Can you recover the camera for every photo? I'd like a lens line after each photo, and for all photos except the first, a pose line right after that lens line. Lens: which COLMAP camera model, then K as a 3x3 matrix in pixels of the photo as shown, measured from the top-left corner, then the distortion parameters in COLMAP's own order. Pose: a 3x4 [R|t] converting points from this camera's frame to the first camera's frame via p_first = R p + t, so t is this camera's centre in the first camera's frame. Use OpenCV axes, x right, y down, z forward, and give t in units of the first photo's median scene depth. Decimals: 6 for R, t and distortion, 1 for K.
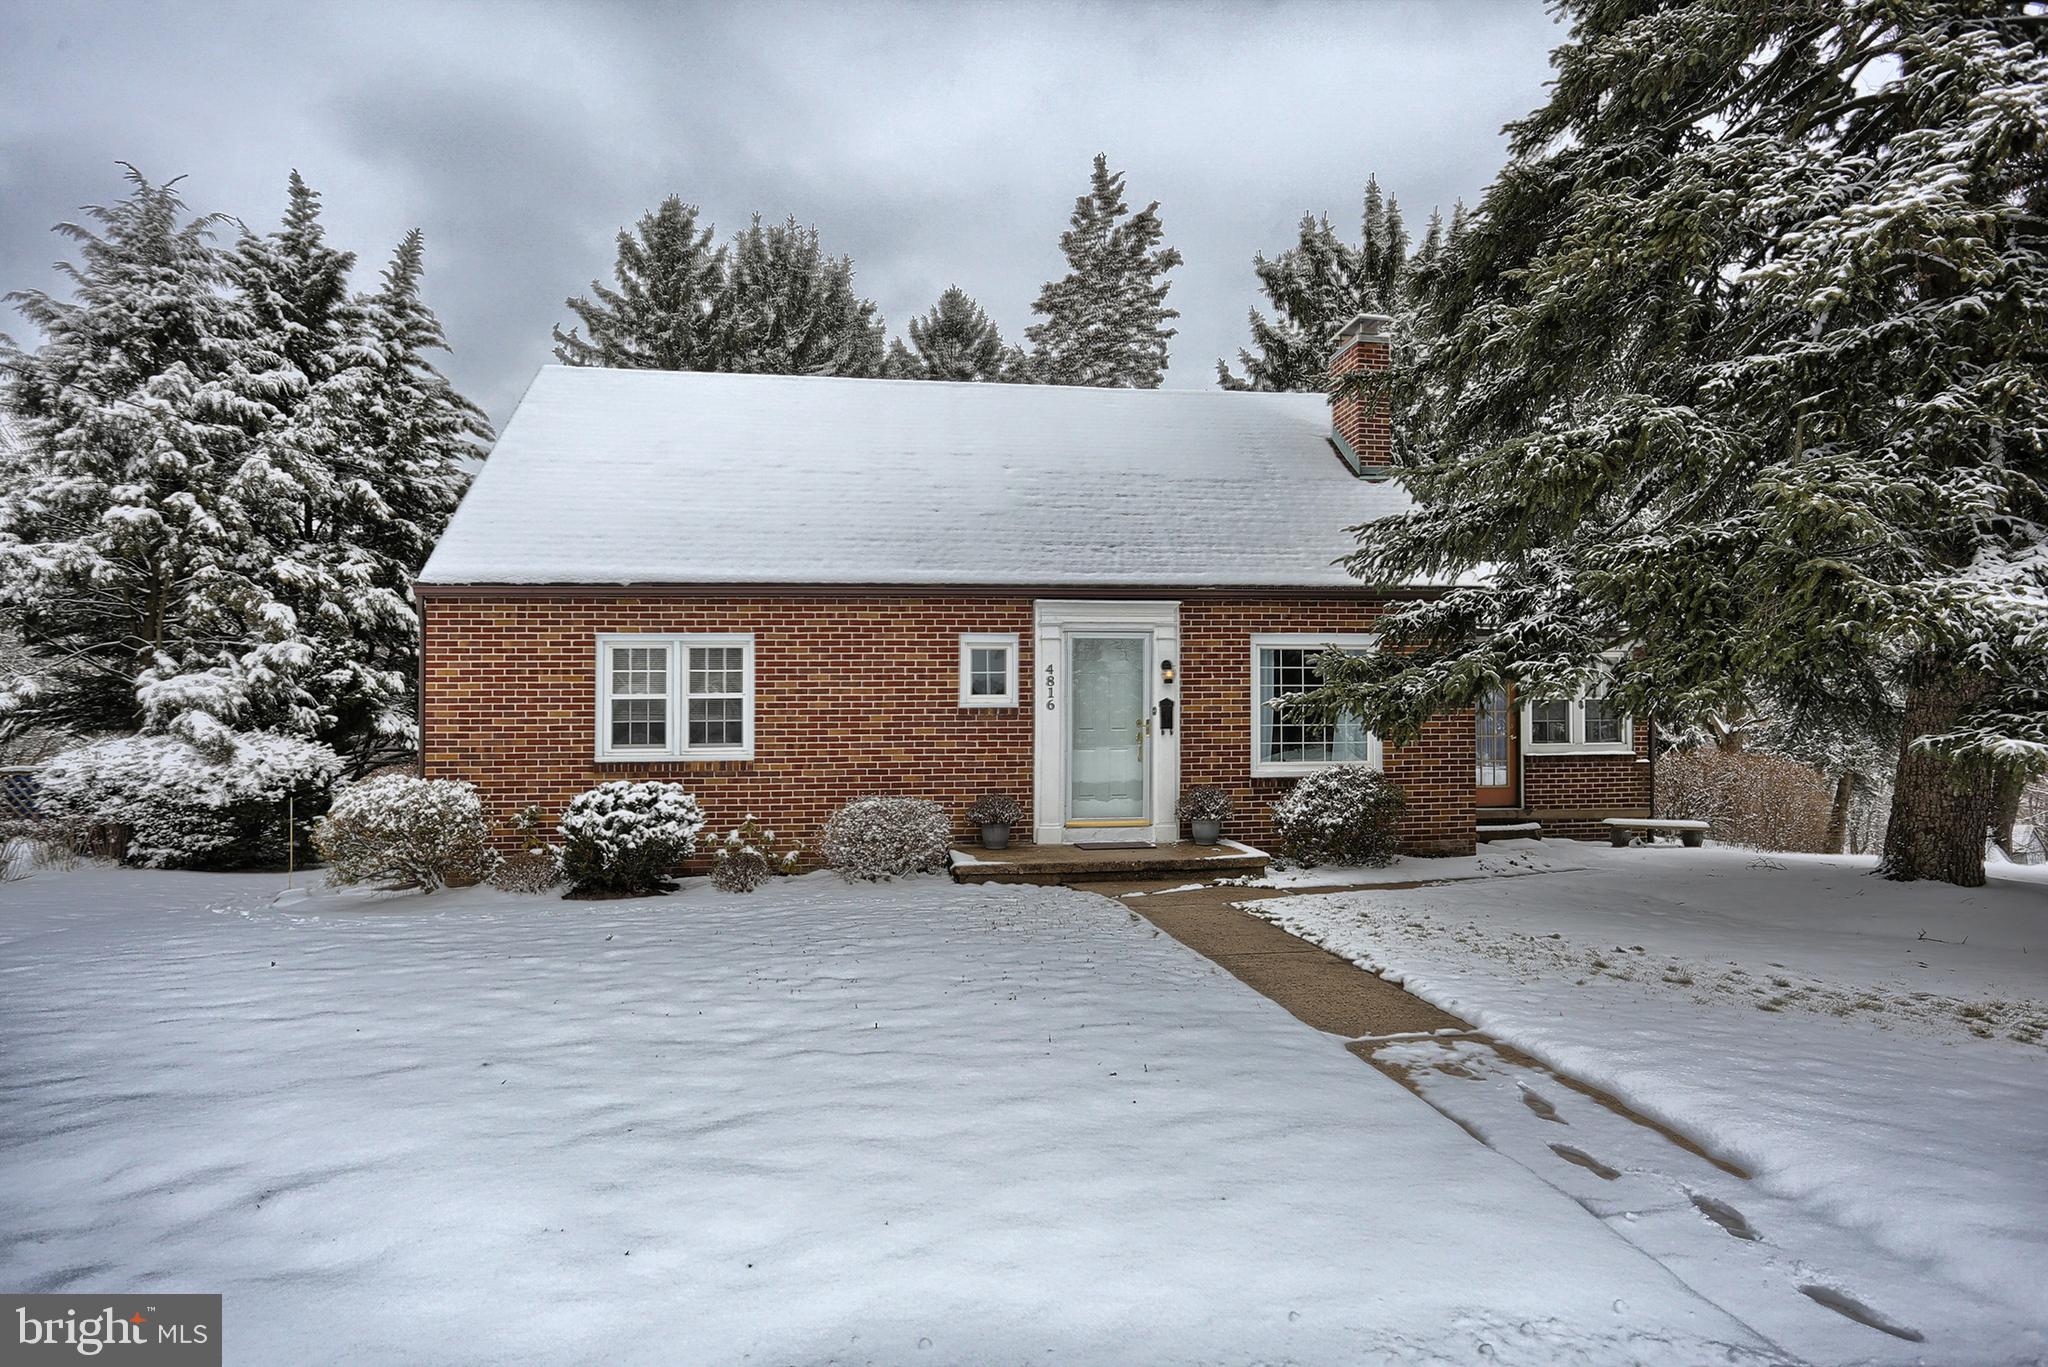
lens RADIAL K [[1156.5, 0, 1004.9], [0, 1156.5, 702.3], [0, 0, 1]] dist [-0.061846, 0.015112]
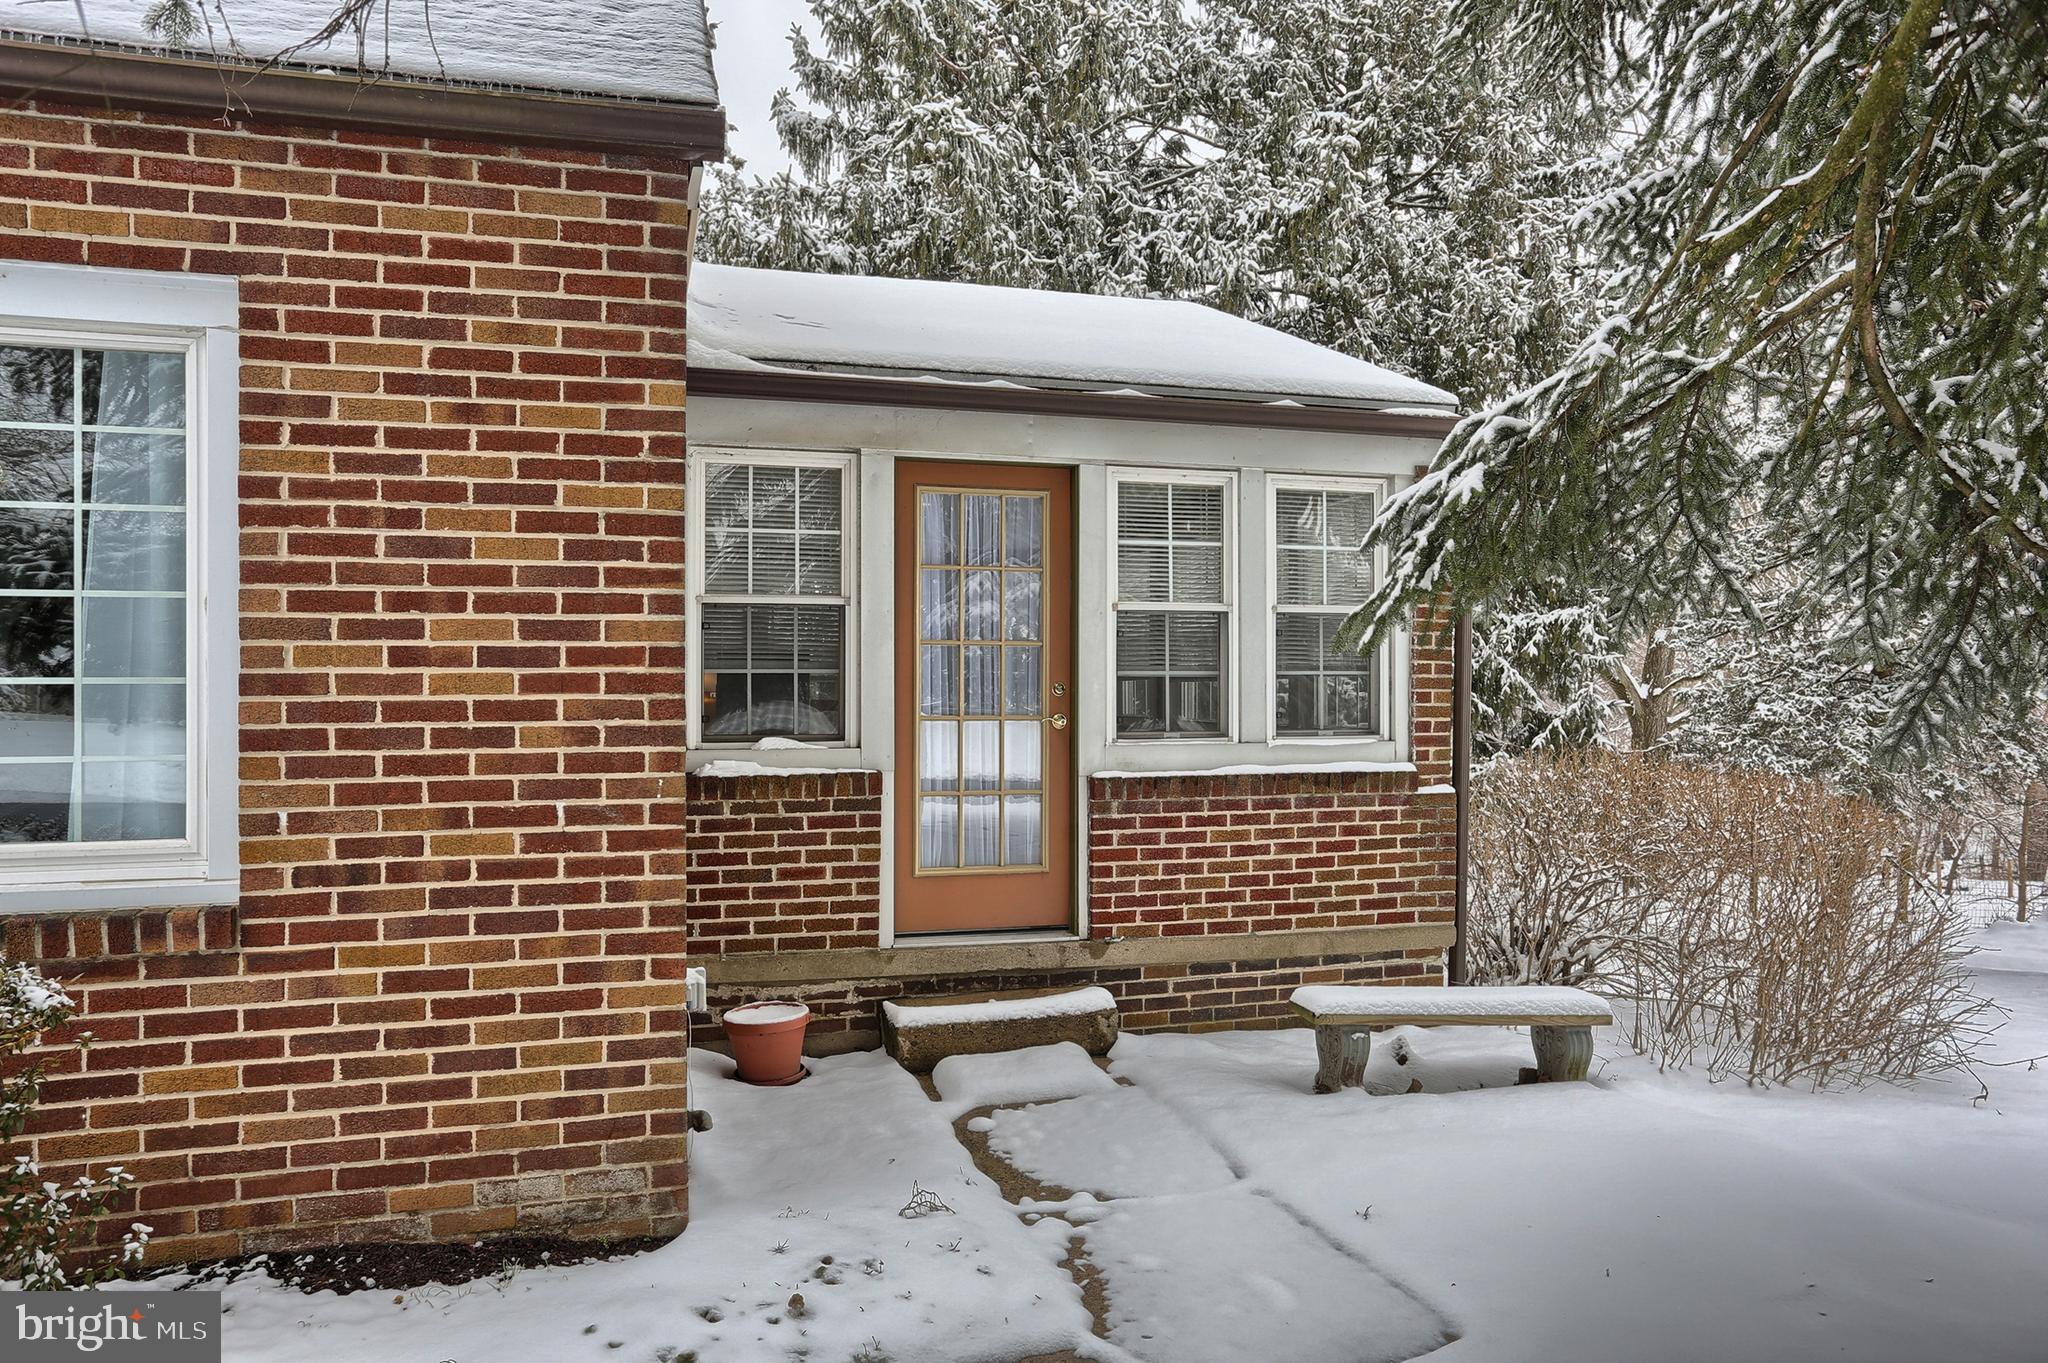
lens RADIAL K [[1394.7, 0, 1030.2], [0, 1394.7, 674.9], [0, 0, 1]] dist [-0.044428, 0.000355]
pose [[0.988041, 0.004319, 0.154132, 0.460885], [-0.006652, 0.999871, 0.014623, 0.013520], [-0.154049, -0.015473, 0.987942, 0.738953]]
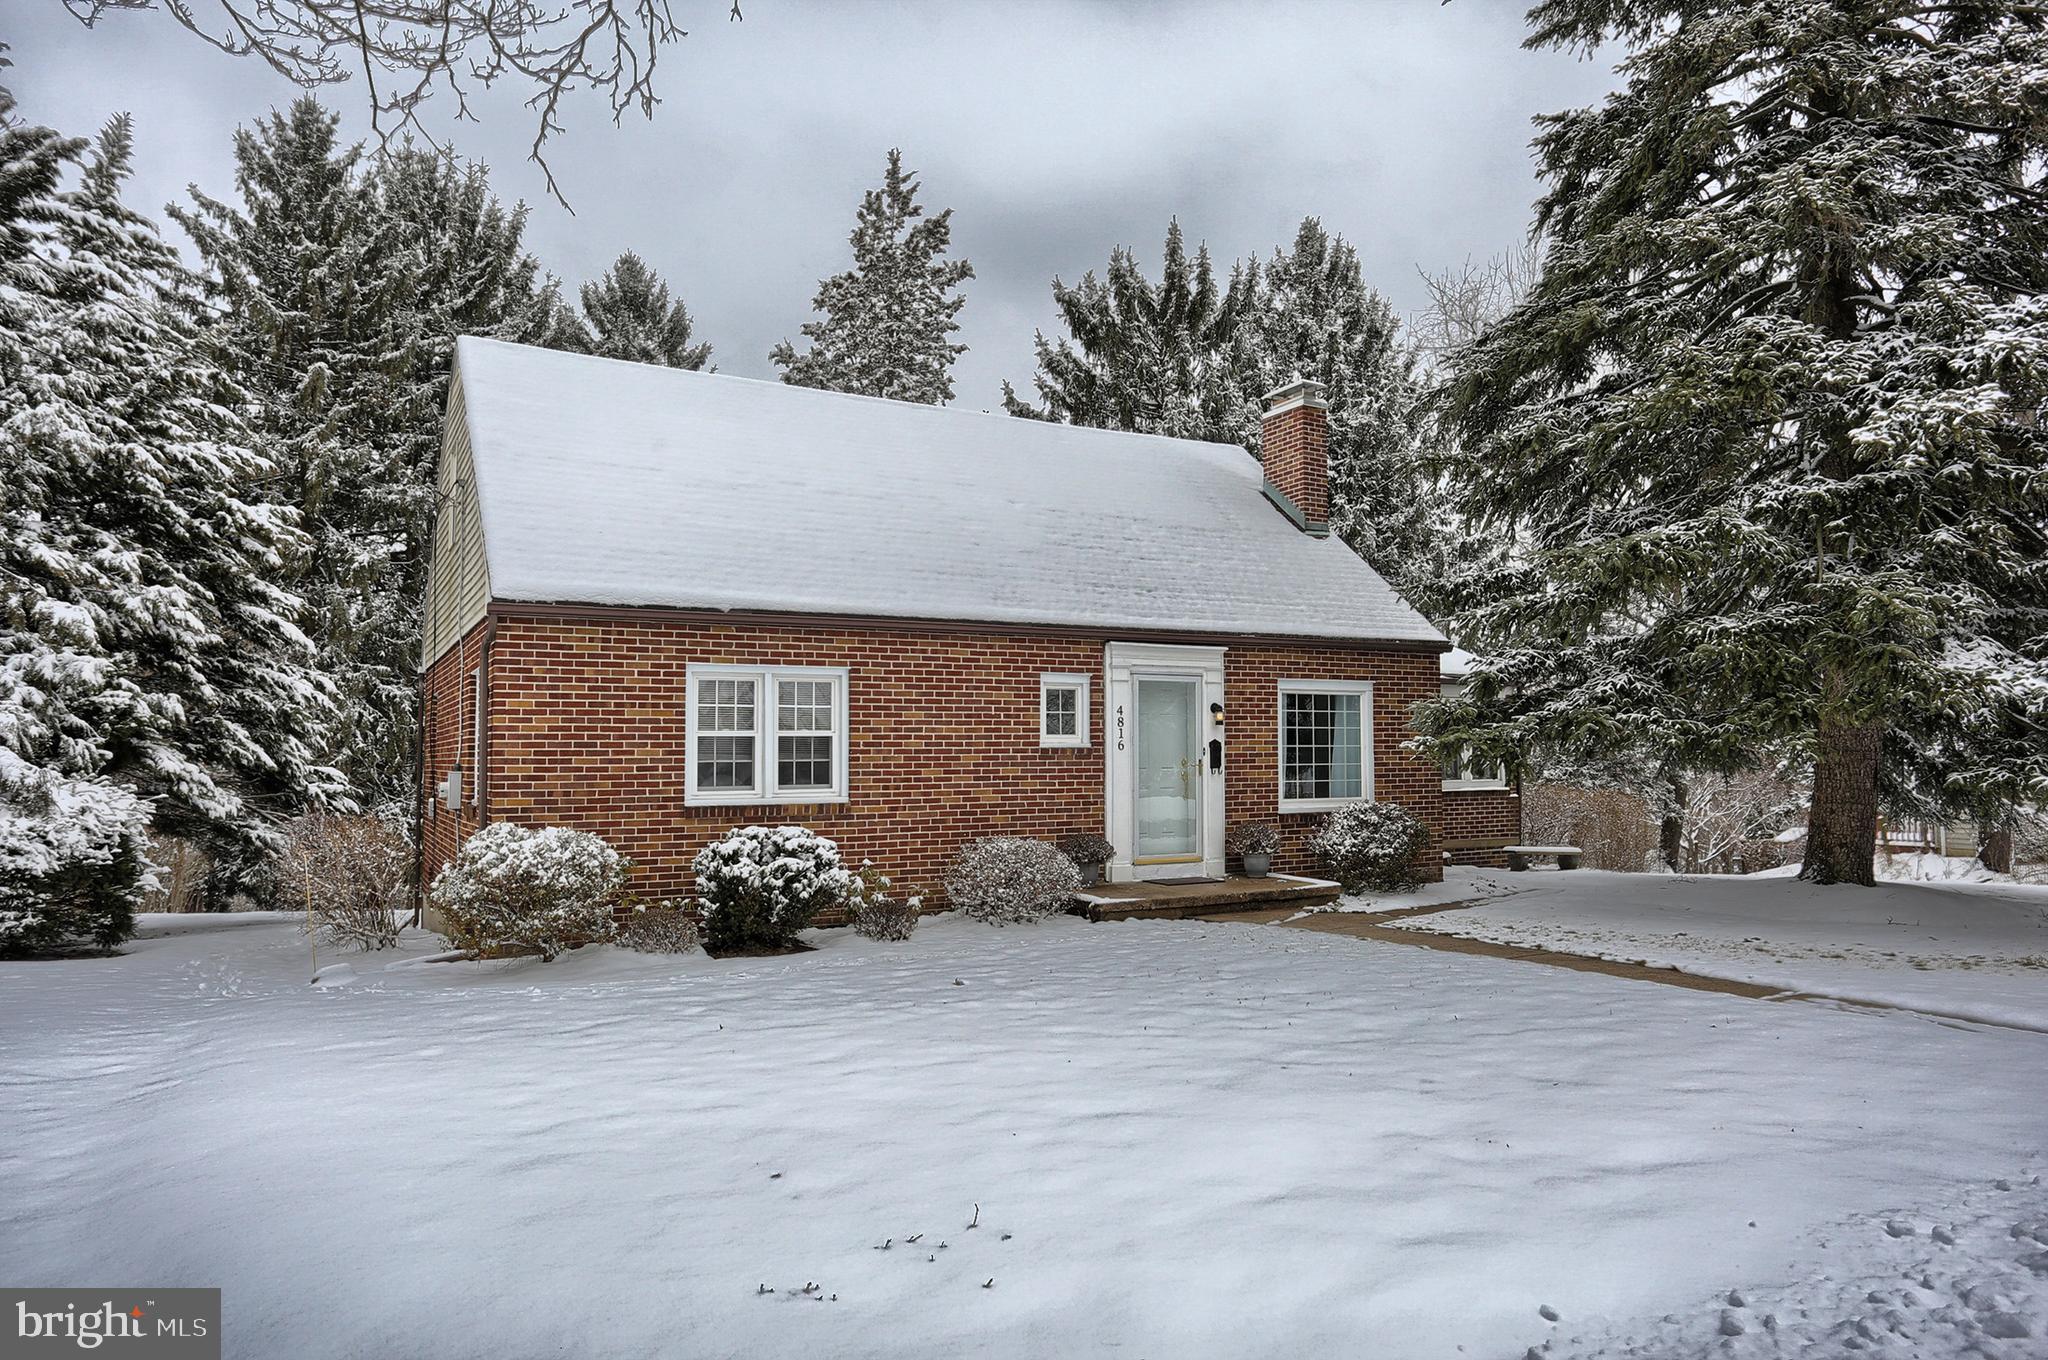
lens RADIAL K [[1326.8, 0, 1016.3], [0, 1326.8, 693.1], [0, 0, 1]] dist [-0.041651, 0.016844]
pose [[0.929879, 0.019474, 0.367350, -0.476369], [-0.007993, 0.999432, -0.032750, -0.004414], [-0.367779, 0.027517, 0.929506, -0.055572]]
